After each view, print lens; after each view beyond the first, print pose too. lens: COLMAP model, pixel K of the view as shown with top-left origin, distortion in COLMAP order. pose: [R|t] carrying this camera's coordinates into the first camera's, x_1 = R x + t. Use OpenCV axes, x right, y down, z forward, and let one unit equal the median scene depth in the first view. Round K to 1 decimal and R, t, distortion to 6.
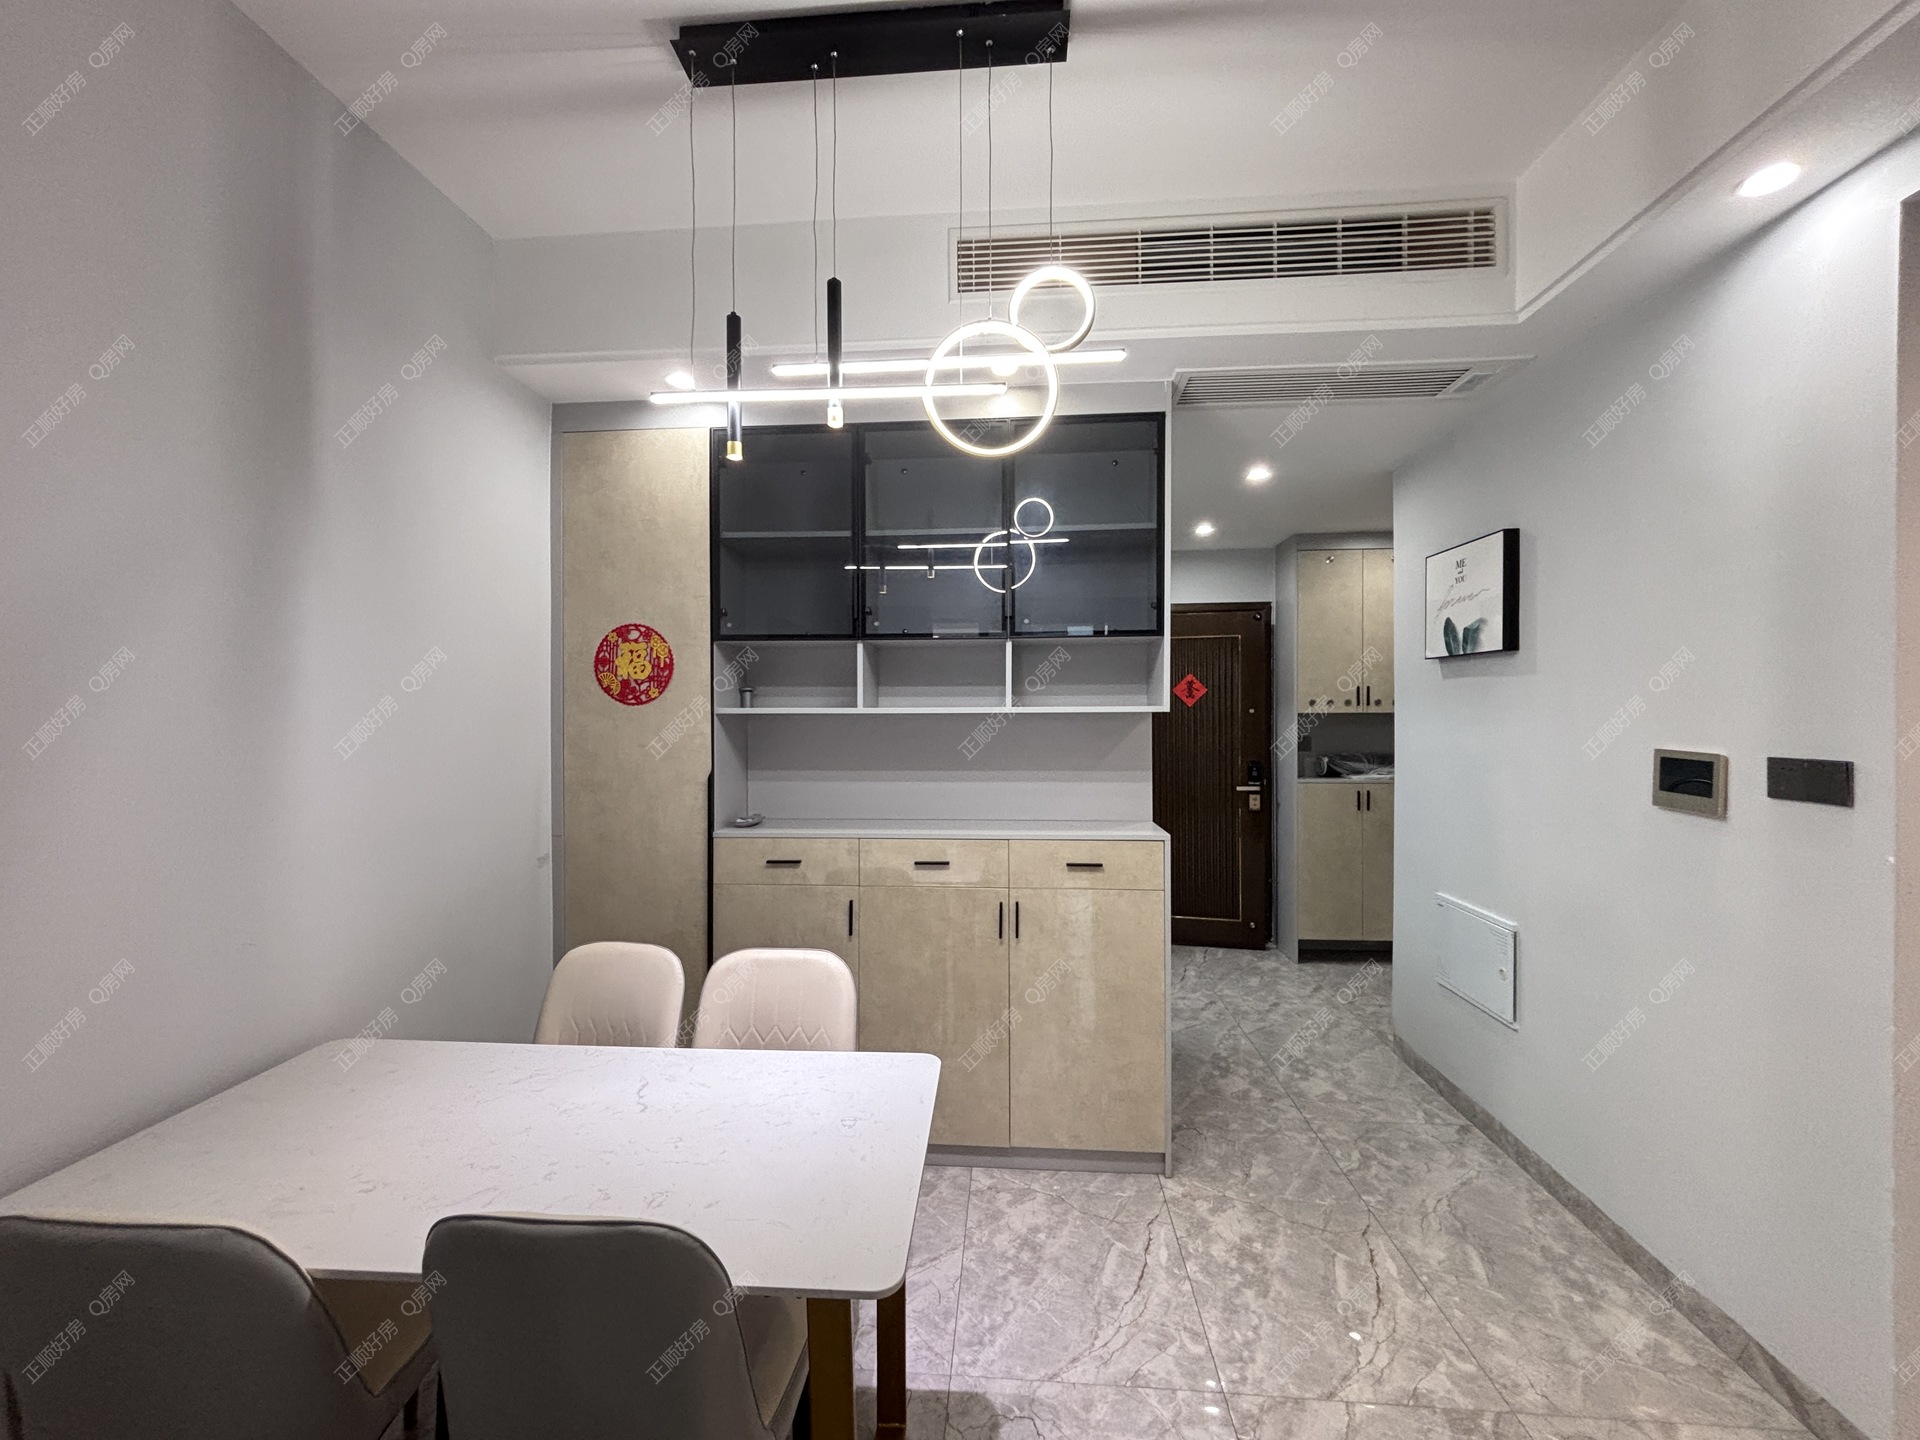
lens RADIAL K [[773.6, 0, 952.7], [0, 773.6, 713.6], [0, 0, 1]] dist [-0.000227, -0.000064]
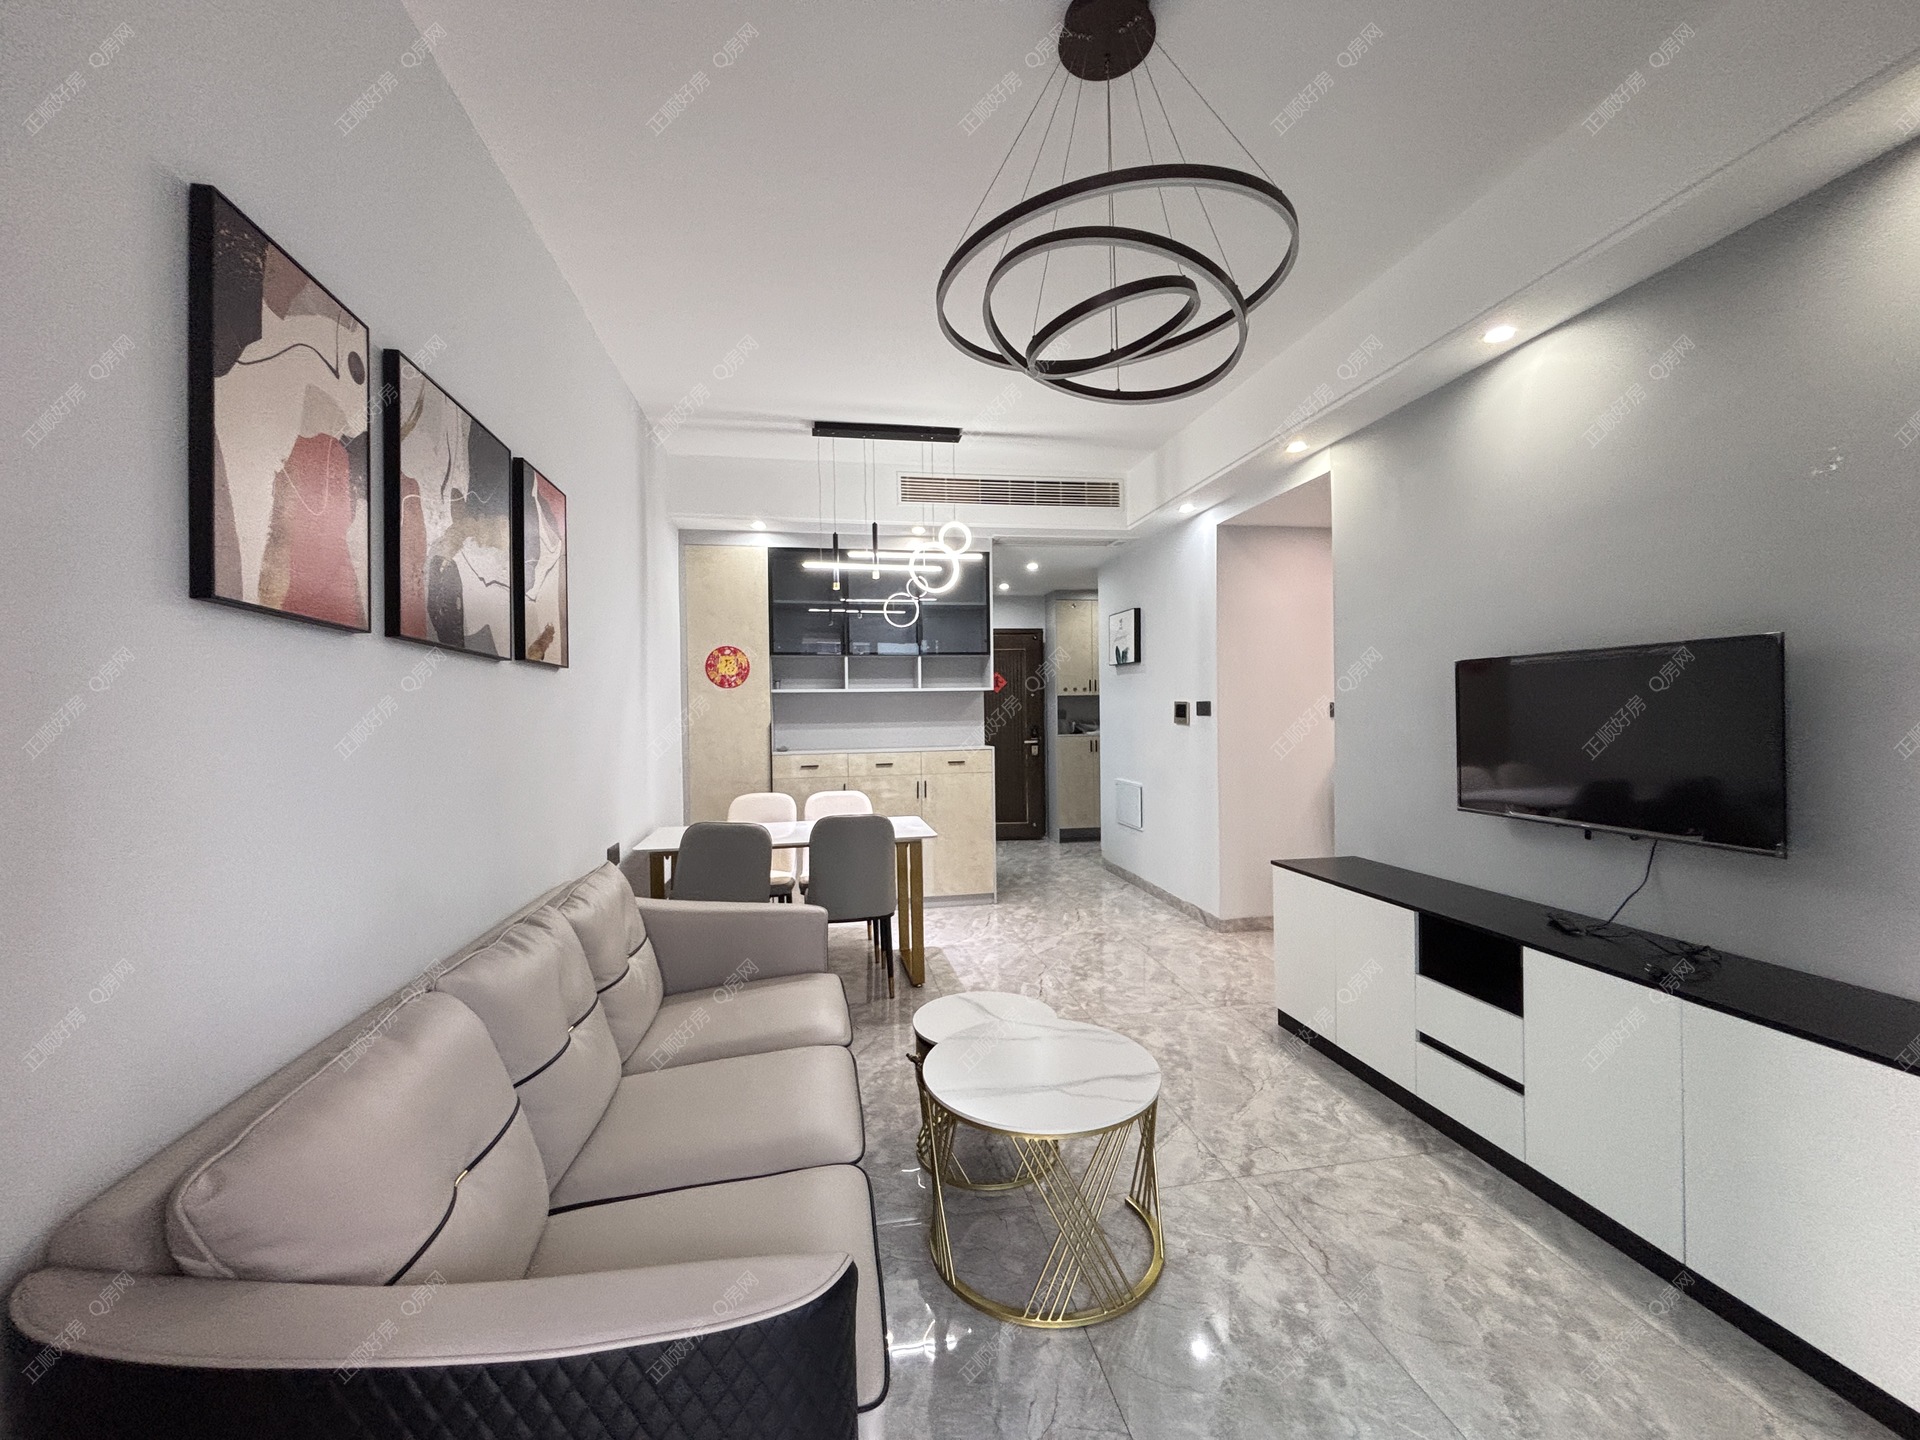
lens RADIAL K [[773.6, 0, 960.8], [0, 773.6, 713.5], [0, 0, 1]] dist [-0.000227, -0.000064]
pose [[0.964578, -0.013097, 0.263471, -0.360226], [0.012707, 0.999914, 0.003184, 0.052761], [-0.263490, 0.000276, 0.964662, -1.012467]]
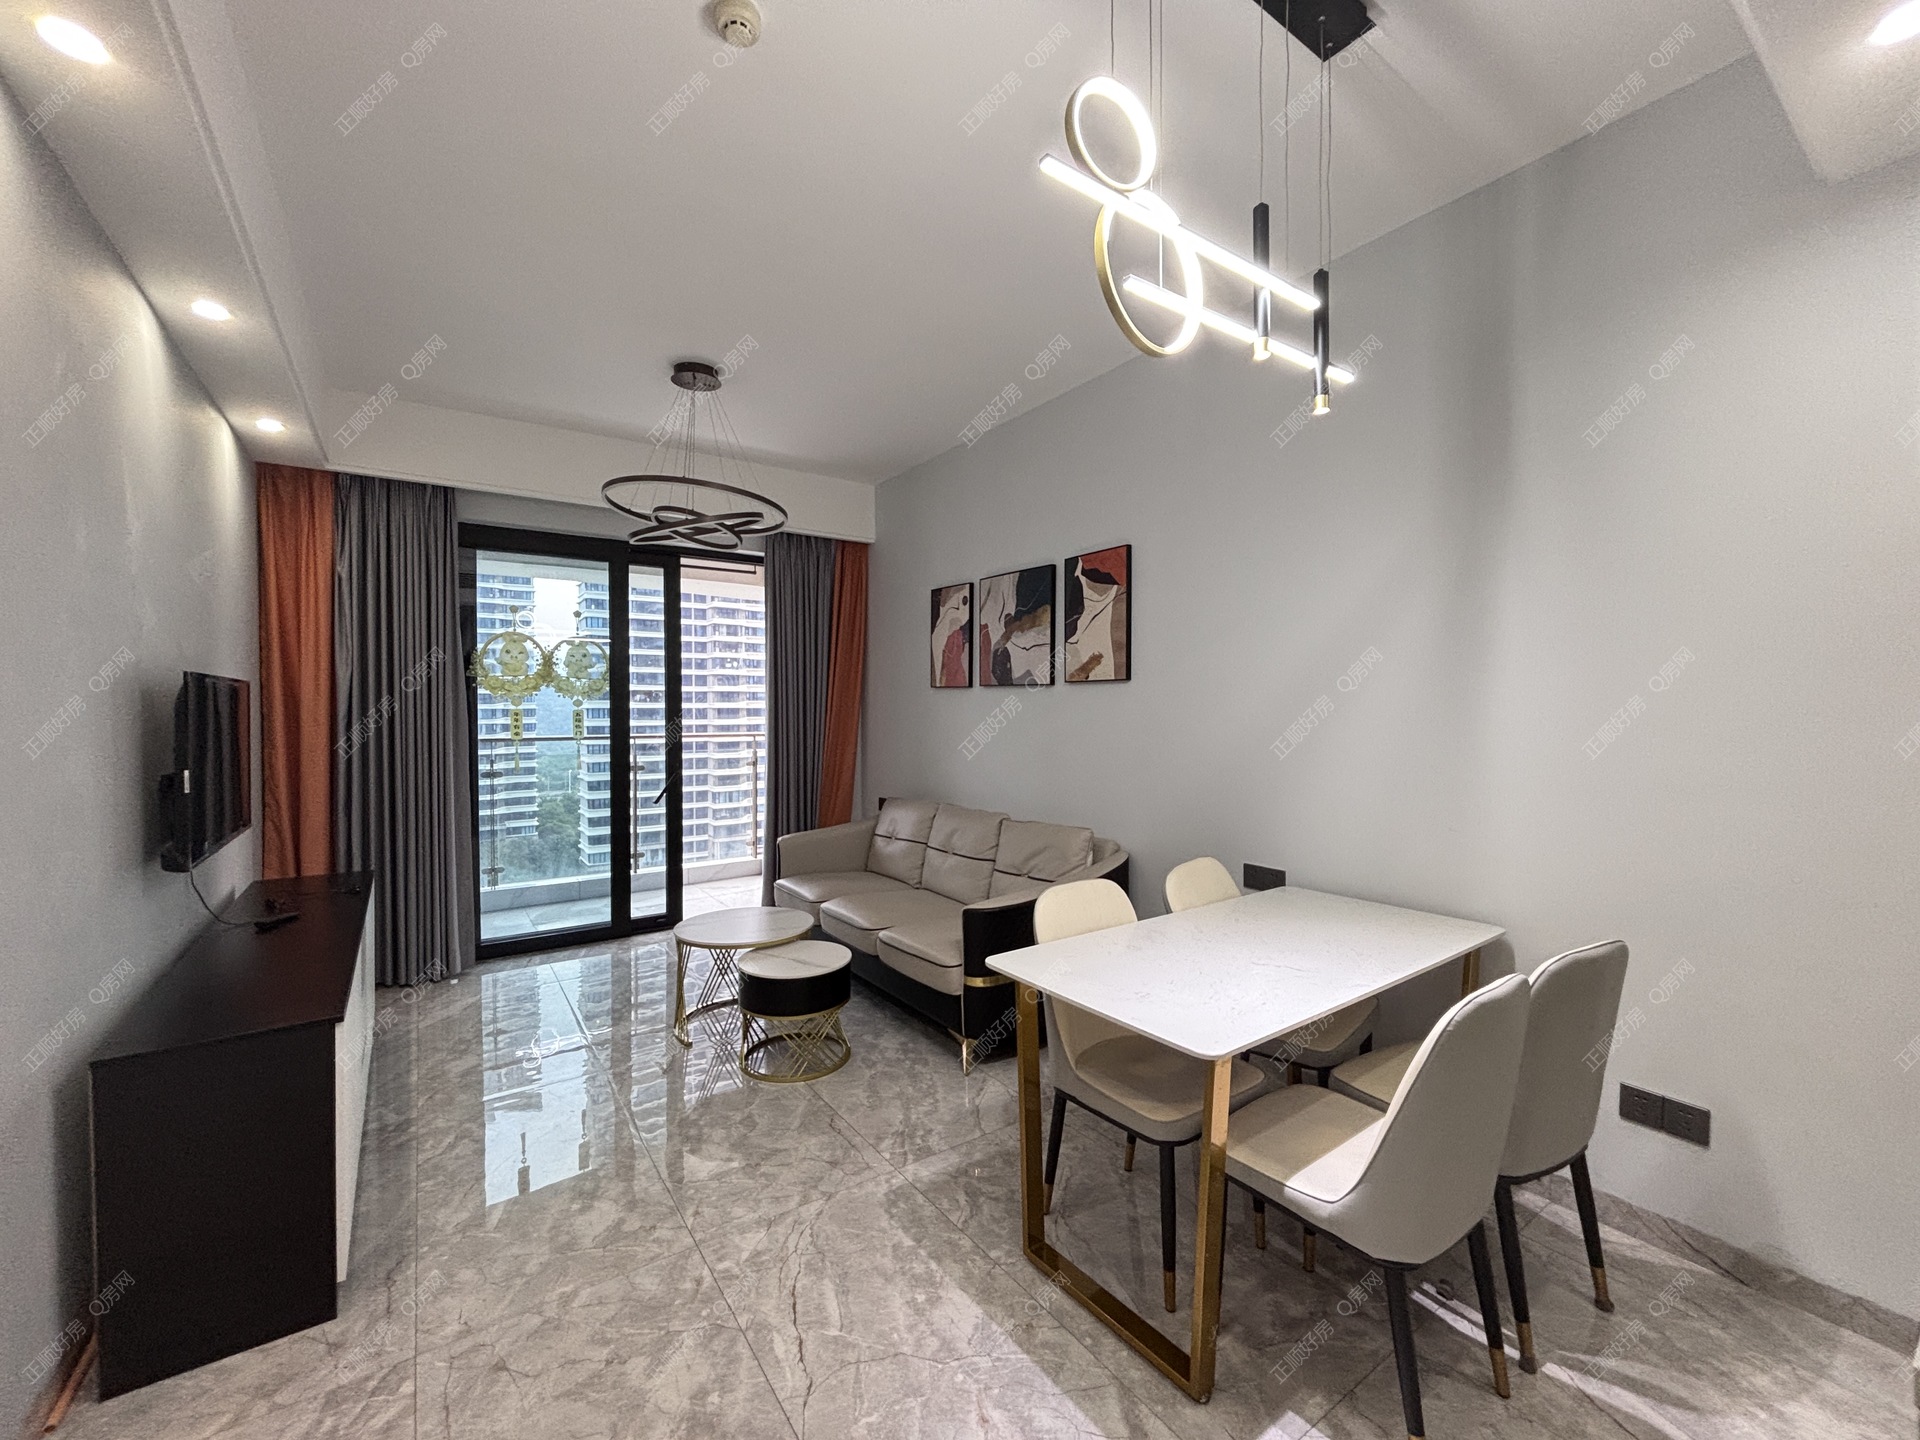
lens RADIAL K [[773.6, 0, 960.5], [0, 773.6, 717.7], [0, 0, 1]] dist [-0.000227, -0.000064]
pose [[-0.767956, 0.012588, -0.640378, 0.497146], [0.004510, 0.999888, 0.014247, 0.033456], [0.640486, 0.008053, -0.767928, 0.999378]]
